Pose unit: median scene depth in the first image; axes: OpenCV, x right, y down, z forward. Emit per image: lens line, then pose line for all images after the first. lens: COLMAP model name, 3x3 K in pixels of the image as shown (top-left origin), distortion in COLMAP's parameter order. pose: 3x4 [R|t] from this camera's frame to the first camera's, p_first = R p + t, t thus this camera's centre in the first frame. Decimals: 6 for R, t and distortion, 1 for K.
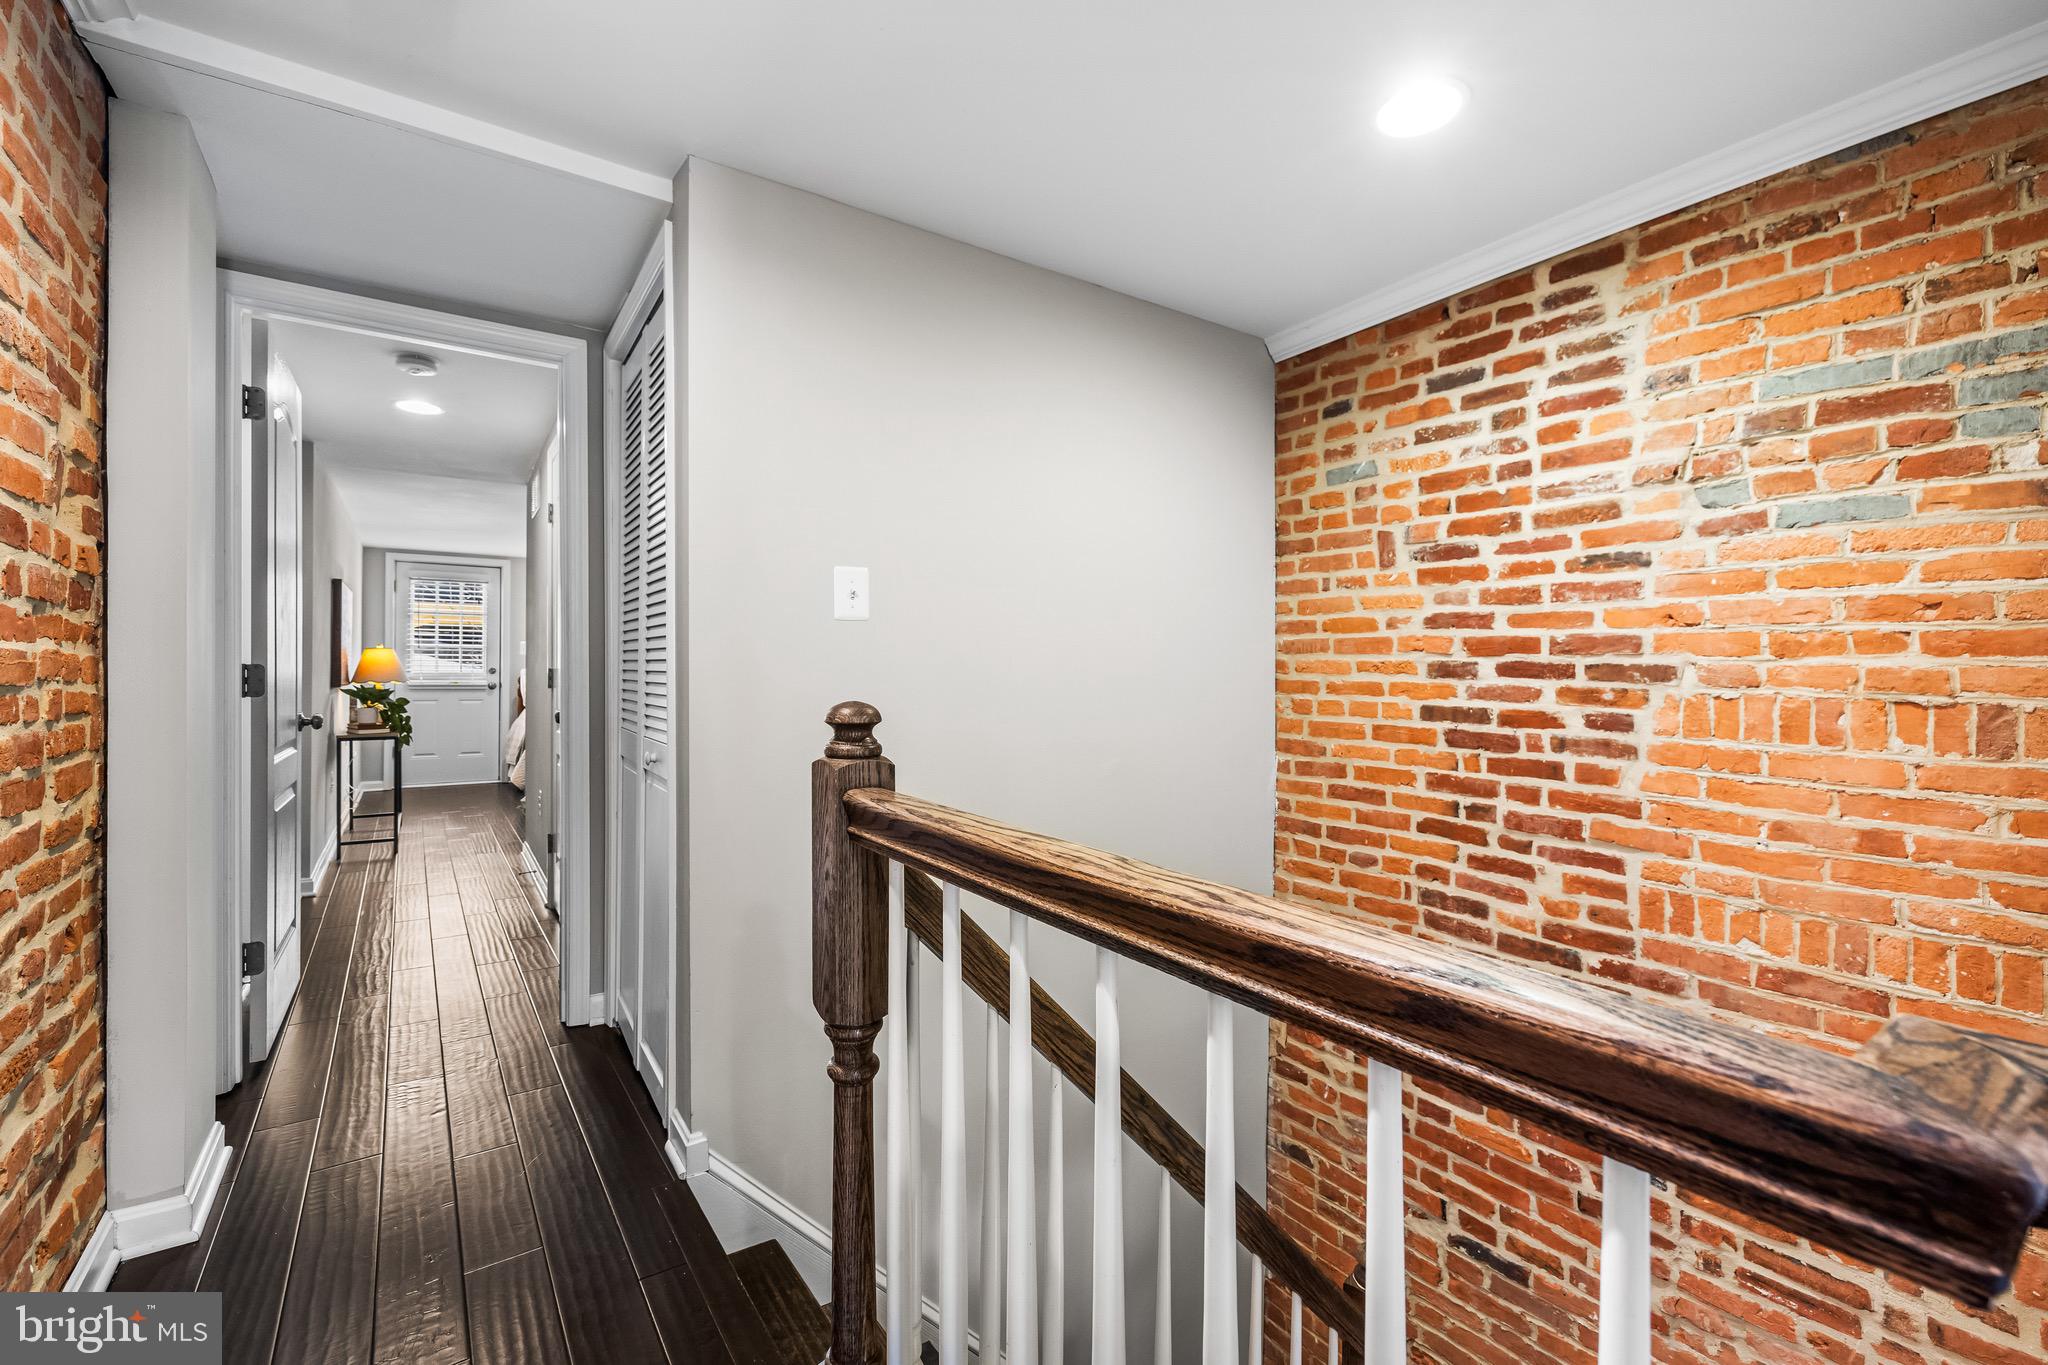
lens RADIAL K [[875.4, 0, 1024.3], [0, 875.4, 674.3], [0, 0, 1]] dist [0.002364, -0.000055]
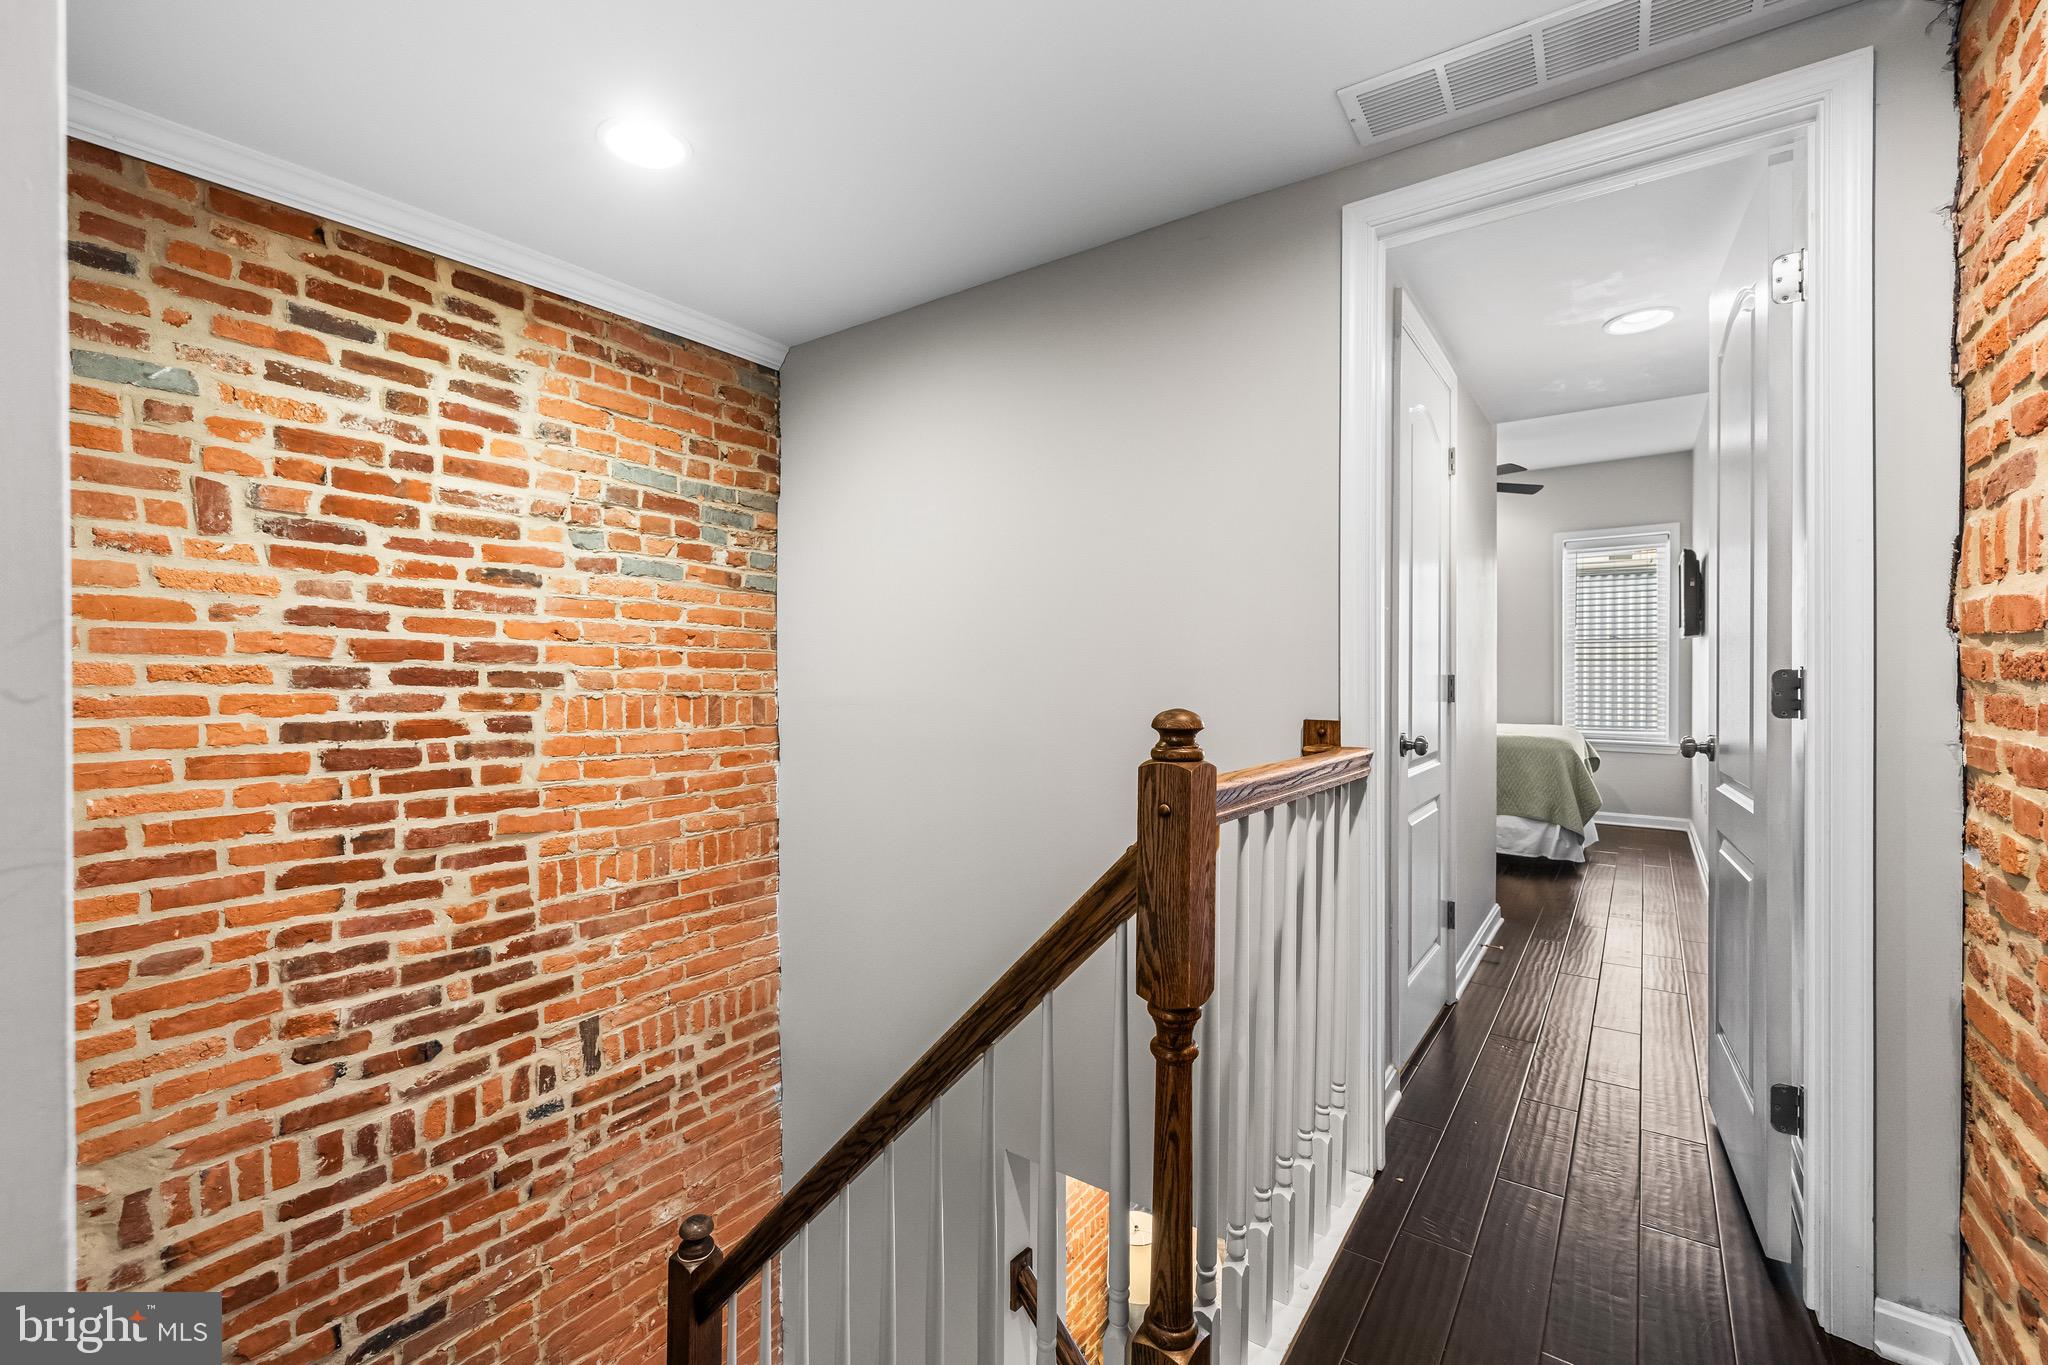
lens RADIAL K [[875.4, 0, 1024.3], [0, 875.4, 674.3], [0, 0, 1]] dist [0.002364, -0.000055]
pose [[-0.333484, -0.007115, 0.942729, -0.549899], [0.000100, 0.999971, 0.007582, -0.015458], [-0.942756, 0.002622, -0.333474, 0.725302]]
